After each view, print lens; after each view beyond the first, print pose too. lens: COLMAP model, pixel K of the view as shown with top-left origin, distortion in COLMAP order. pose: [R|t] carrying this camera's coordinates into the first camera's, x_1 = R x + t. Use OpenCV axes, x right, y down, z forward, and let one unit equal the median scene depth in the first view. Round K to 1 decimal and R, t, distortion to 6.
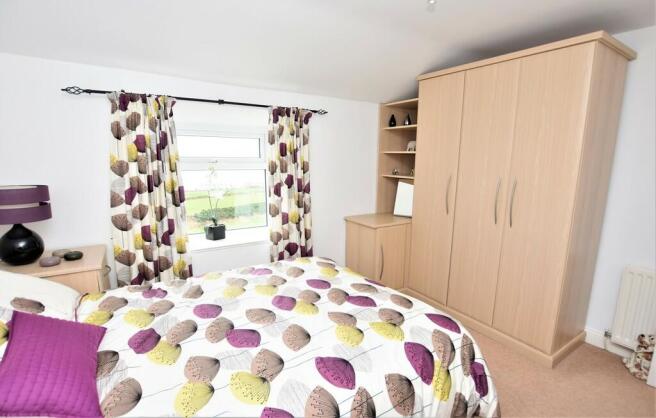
lens RADIAL K [[326.8, 0, 328.0], [0, 326.8, 209.0], [0, 0, 1]] dist [0.000712, -0.000169]
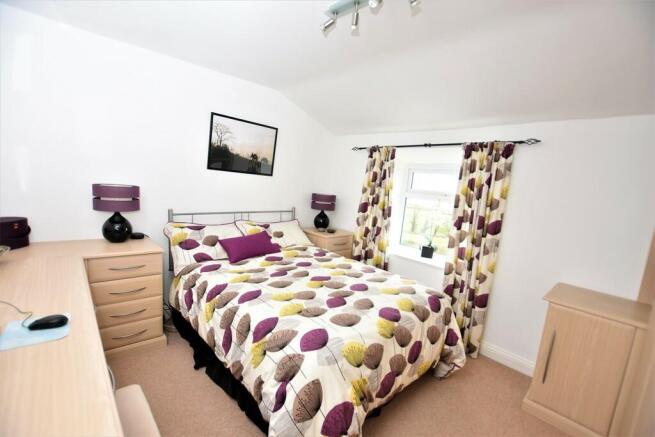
lens RADIAL K [[287.7, 0, 328.7], [0, 287.7, 224.8], [0, 0, 1]] dist [-0.000310, -0.000044]
pose [[0.167355, 0.155677, -0.973528, 0.805505], [-0.229042, 0.966577, 0.115192, -0.079196], [0.958922, 0.203701, 0.197418, 0.529732]]
